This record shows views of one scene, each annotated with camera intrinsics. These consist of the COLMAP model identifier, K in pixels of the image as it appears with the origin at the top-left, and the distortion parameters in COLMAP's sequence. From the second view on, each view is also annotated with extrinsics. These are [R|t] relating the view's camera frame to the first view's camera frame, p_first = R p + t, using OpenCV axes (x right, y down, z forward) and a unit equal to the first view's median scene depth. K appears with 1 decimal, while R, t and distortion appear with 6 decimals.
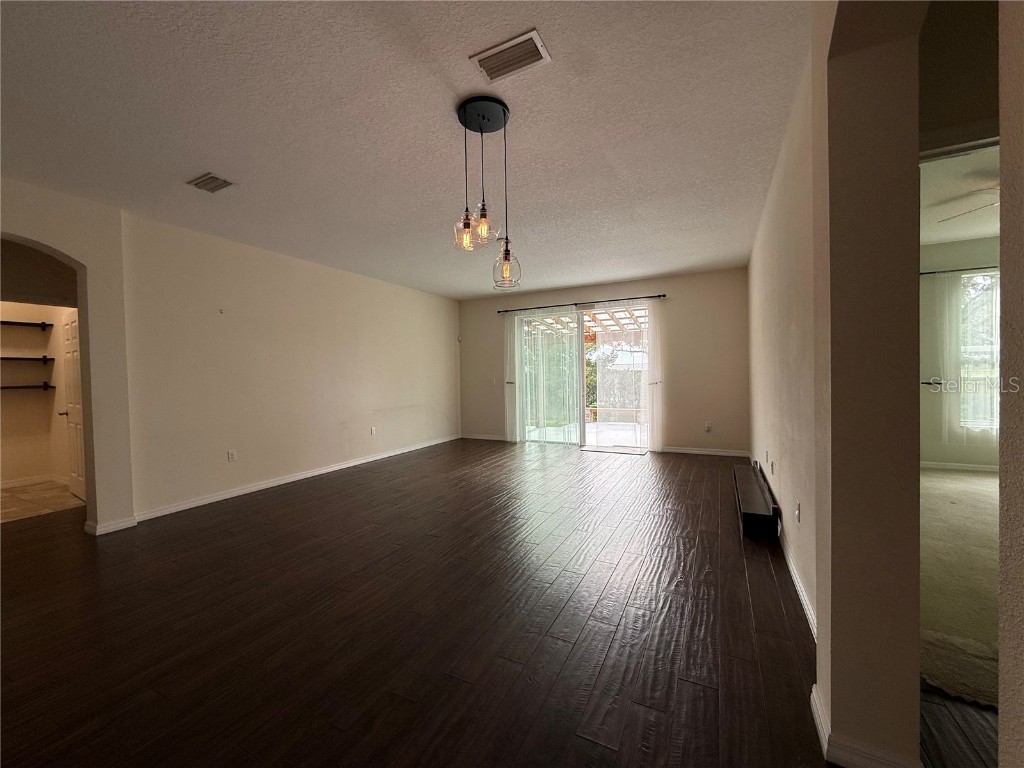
lens RADIAL K [[407.6, 0, 510.3], [0, 407.6, 383.9], [0, 0, 1]] dist [-0.000666, 0.000117]
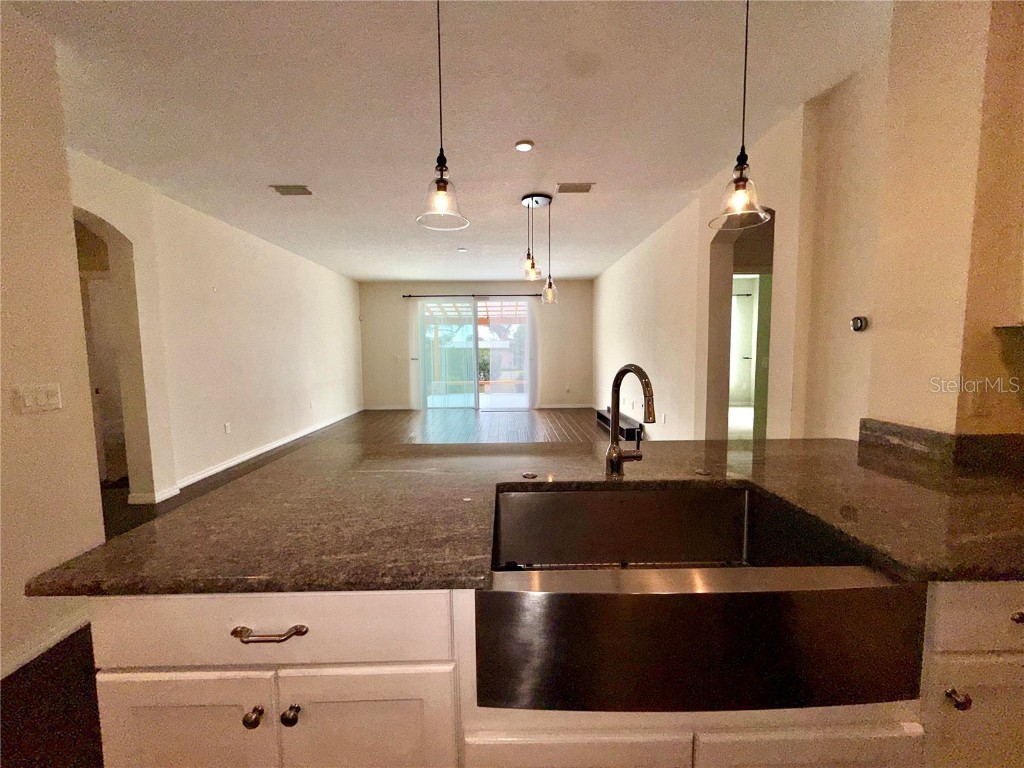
lens RADIAL K [[407.6, 0, 510.3], [0, 407.6, 383.9], [0, 0, 1]] dist [-0.000666, 0.000117]
pose [[0.884454, -0.028003, 0.465786, -0.617938], [0.002059, 0.998422, 0.056116, 0.006761], [-0.466623, -0.048673, 0.883116, -0.306483]]
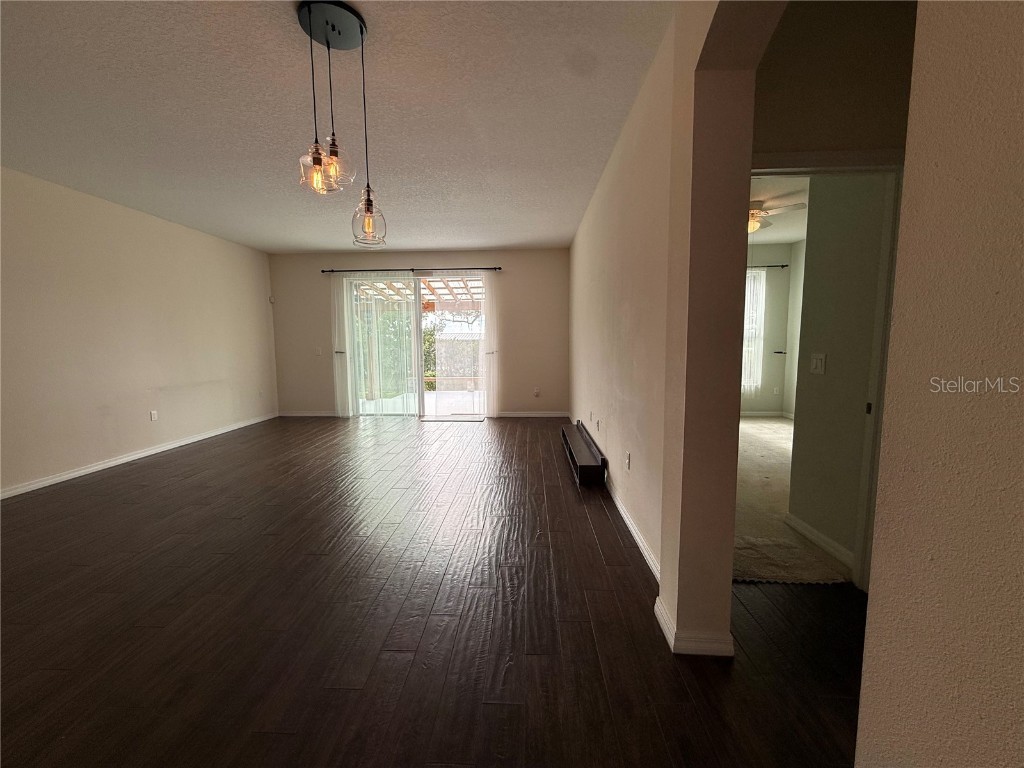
lens RADIAL K [[407.6, 0, 510.3], [0, 407.6, 383.9], [0, 0, 1]] dist [-0.000666, 0.000117]
pose [[0.910036, -0.032722, 0.413235, -0.064926], [0.001154, 0.997076, 0.076410, -0.003381], [-0.414527, -0.069059, 0.907413, 0.040655]]
